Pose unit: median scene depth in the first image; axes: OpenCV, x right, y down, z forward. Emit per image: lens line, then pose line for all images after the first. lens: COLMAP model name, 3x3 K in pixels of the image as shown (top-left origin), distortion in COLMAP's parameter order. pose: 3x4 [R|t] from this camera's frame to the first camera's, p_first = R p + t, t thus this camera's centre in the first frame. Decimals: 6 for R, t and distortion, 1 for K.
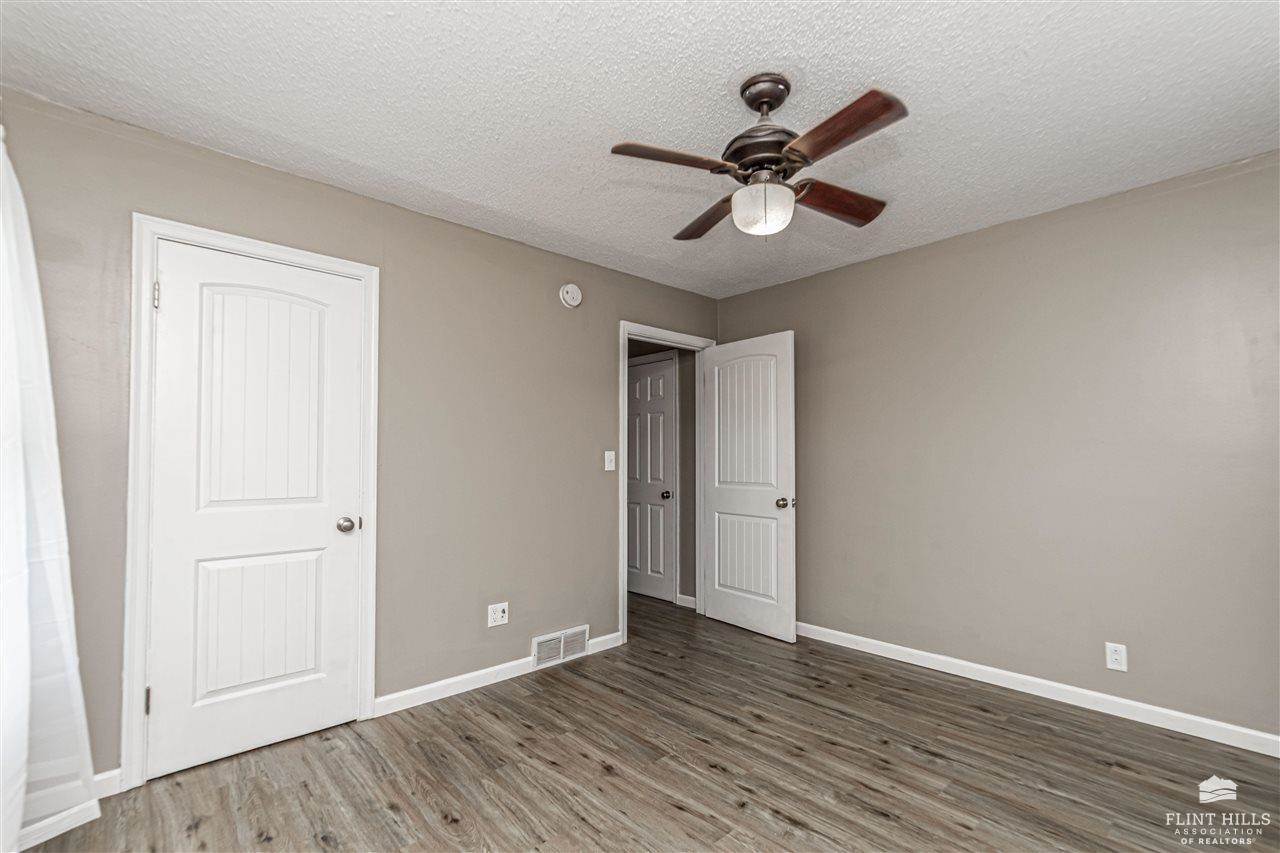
lens RADIAL K [[566.9, 0, 631.5], [0, 566.9, 448.8], [0, 0, 1]] dist [-0.005131, 0.000712]
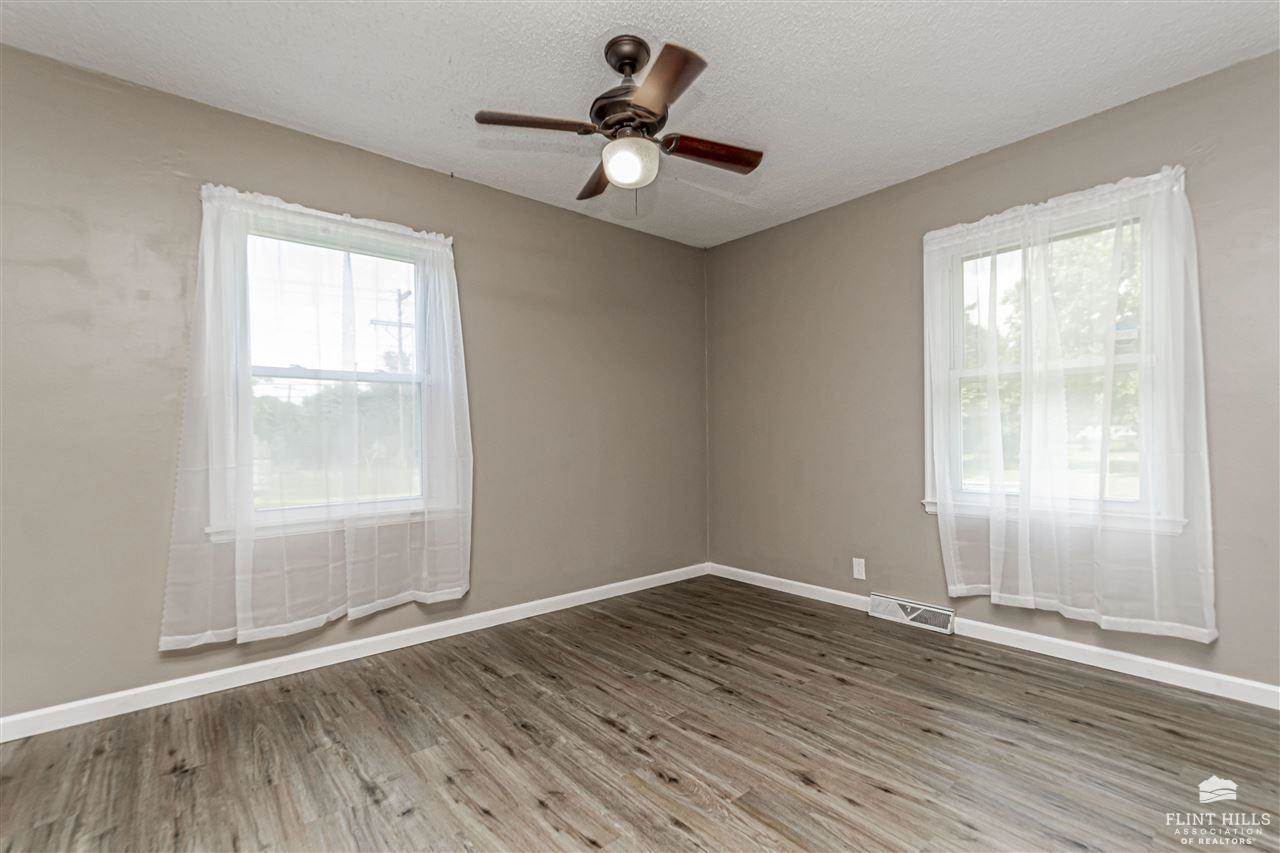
lens RADIAL K [[566.9, 0, 635.8], [0, 566.9, 431.9], [0, 0, 1]] dist [-0.005131, 0.000712]
pose [[-0.999175, 0.015319, 0.037605, 0.170187], [0.014195, 0.999450, -0.029967, 0.110333], [-0.038043, -0.029408, -0.998843, 1.917534]]
